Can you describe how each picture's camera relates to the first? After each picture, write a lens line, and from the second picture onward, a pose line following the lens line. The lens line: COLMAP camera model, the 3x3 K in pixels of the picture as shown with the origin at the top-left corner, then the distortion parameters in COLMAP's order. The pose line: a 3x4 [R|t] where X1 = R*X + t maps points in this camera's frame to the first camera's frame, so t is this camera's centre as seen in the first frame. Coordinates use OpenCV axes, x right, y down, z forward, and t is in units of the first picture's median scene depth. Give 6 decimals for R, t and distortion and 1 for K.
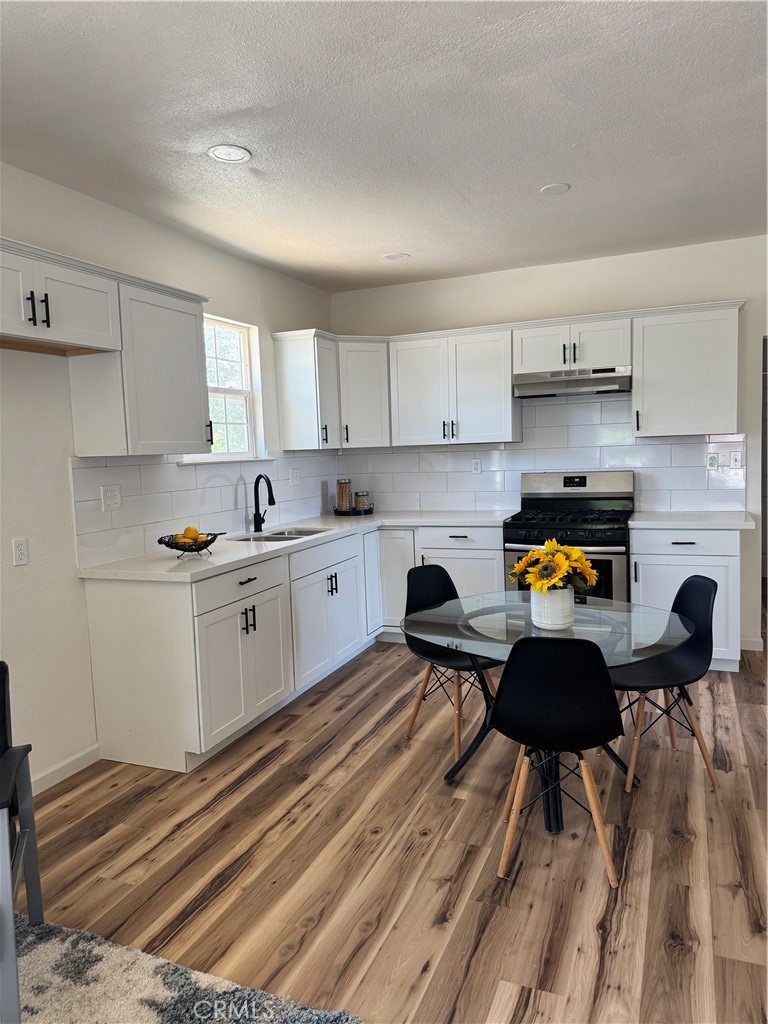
lens RADIAL K [[720.1, 0, 381.7], [0, 720.1, 504.2], [0, 0, 1]] dist [0.026362, -0.032414]
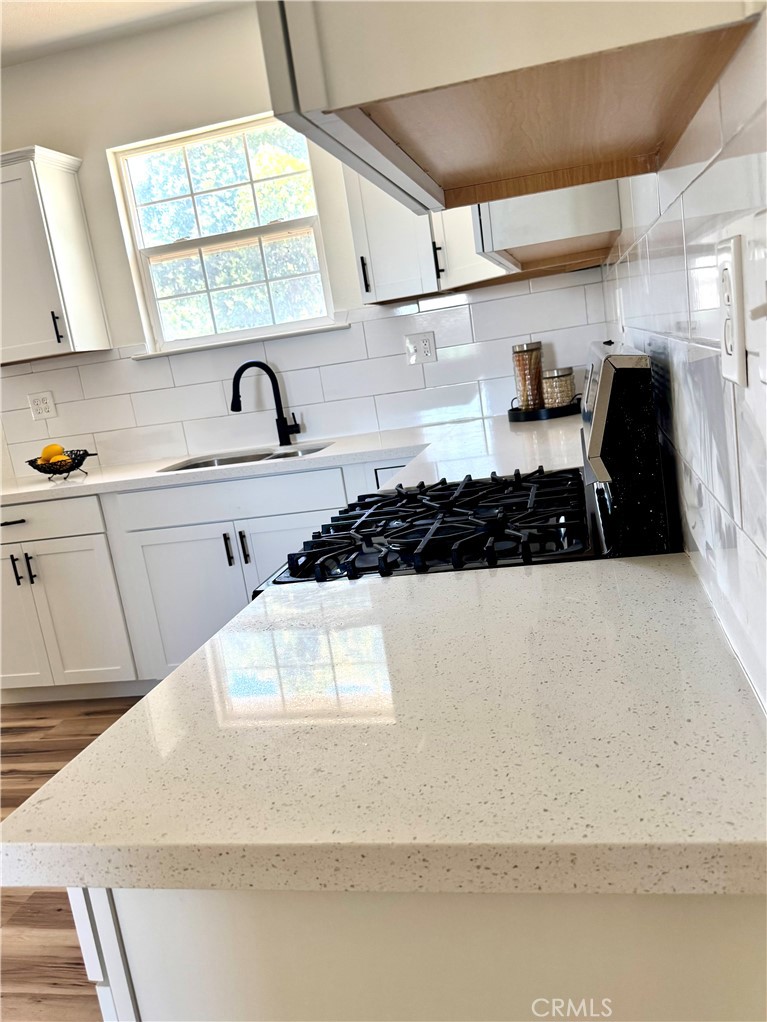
lens RADIAL K [[832.5, 0, 382.7], [0, 832.5, 517.7], [0, 0, 1]] dist [0.010795, -0.017539]
pose [[0.192044, 0.208766, -0.958924, 0.746405], [0.062155, 0.972563, 0.224182, -0.079315], [0.979416, -0.102655, 0.173799, 1.171958]]
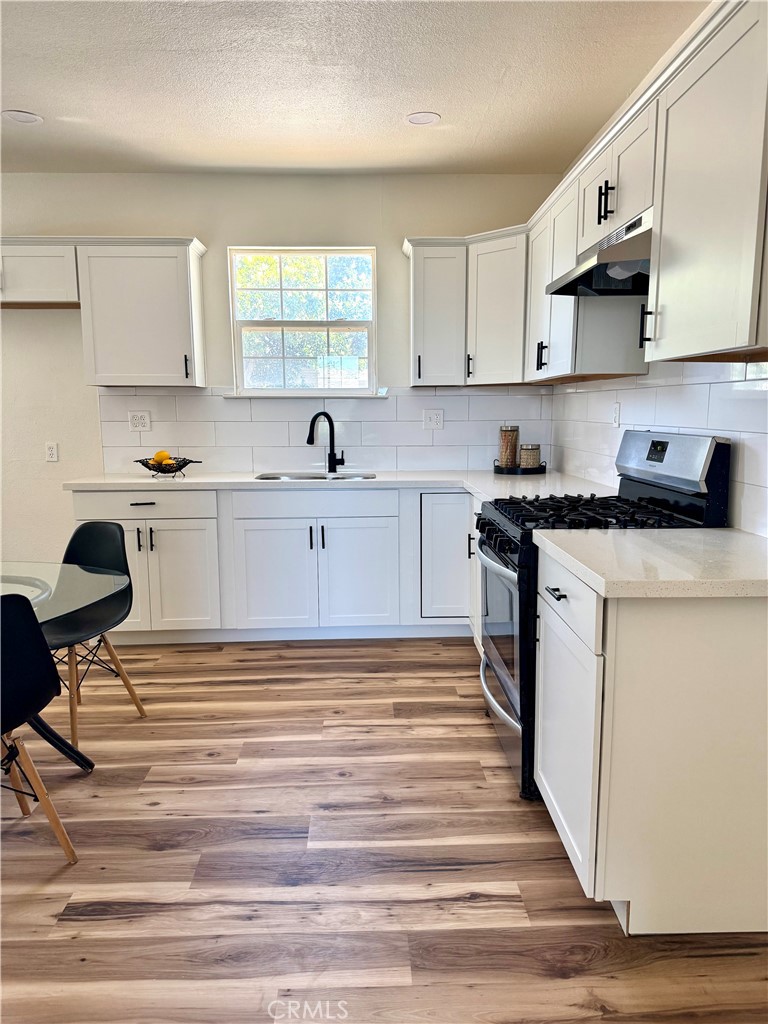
lens RADIAL K [[720.1, 0, 381.0], [0, 720.1, 517.0], [0, 0, 1]] dist [0.026362, -0.032414]
pose [[0.420082, 0.170679, -0.891291, 0.885971], [-0.084396, 0.985245, 0.148893, -0.063309], [0.903553, 0.012674, 0.428288, 0.805129]]
